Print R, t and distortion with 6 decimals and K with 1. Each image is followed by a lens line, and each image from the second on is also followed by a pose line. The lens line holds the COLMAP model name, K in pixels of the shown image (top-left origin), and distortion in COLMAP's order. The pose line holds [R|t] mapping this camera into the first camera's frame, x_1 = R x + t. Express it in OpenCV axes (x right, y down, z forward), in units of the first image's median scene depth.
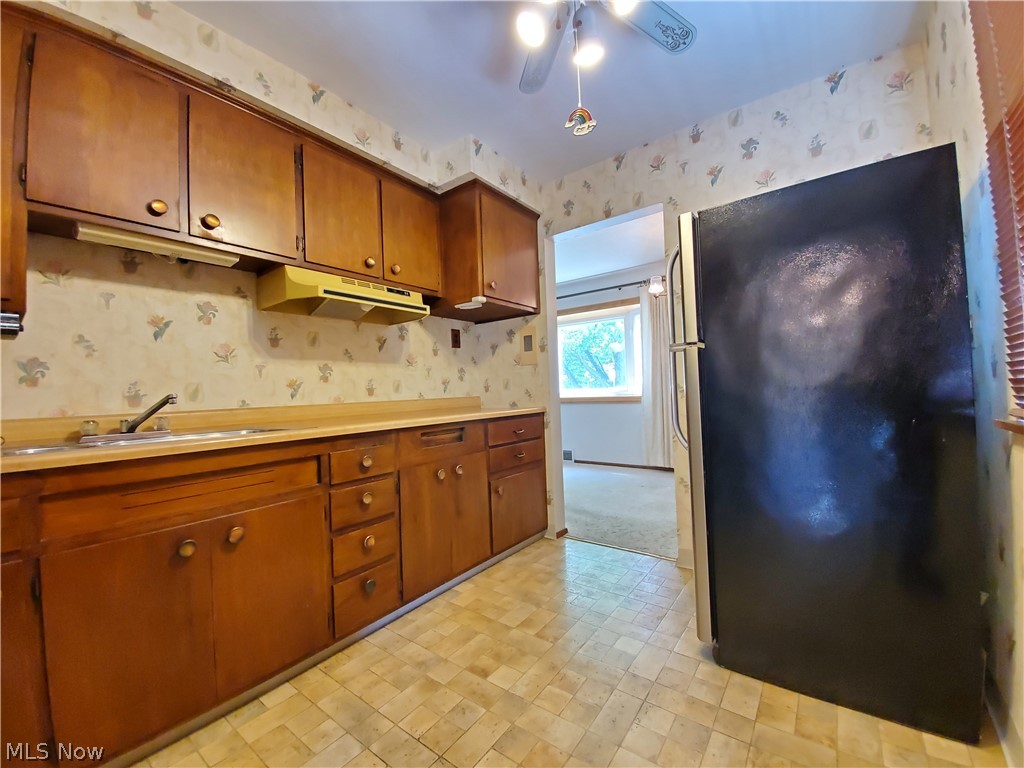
lens RADIAL K [[411.8, 0, 512.0], [0, 411.8, 384.0], [0, 0, 1]] dist [0.000993, 0.000022]
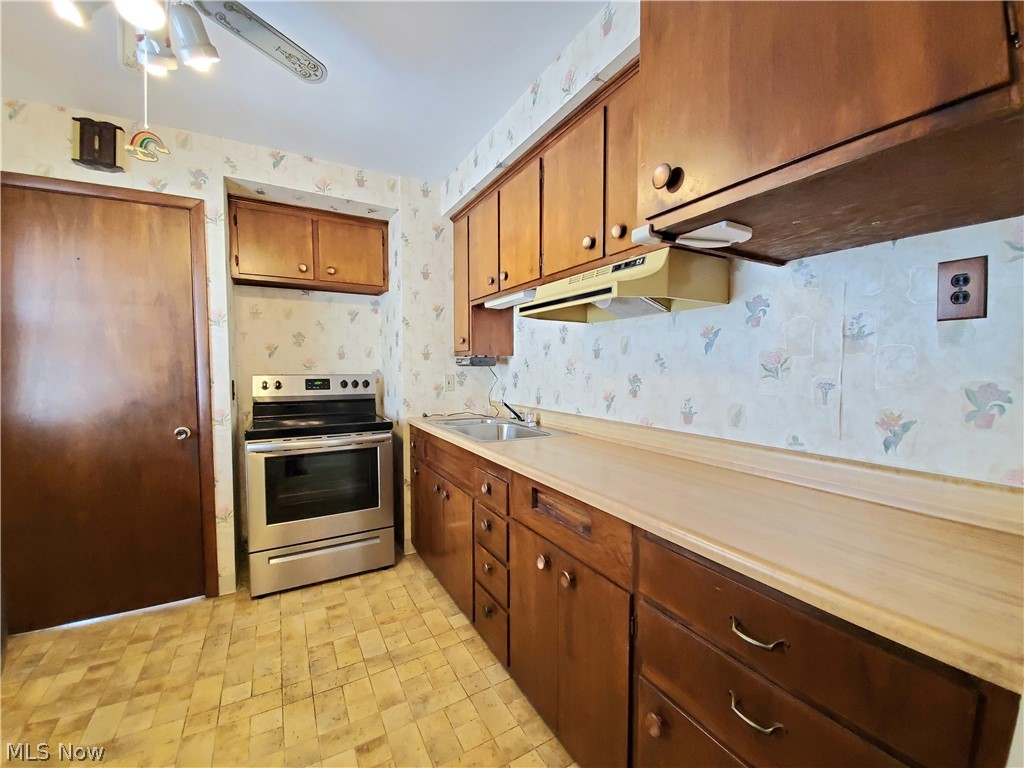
lens RADIAL K [[411.8, 0, 512.0], [0, 411.8, 384.0], [0, 0, 1]] dist [0.000993, 0.000022]
pose [[-0.380748, 0.079187, -0.921282, 0.390983], [0.028856, 0.996859, 0.073757, -0.099634], [0.924229, 0.001498, -0.381837, 1.120765]]
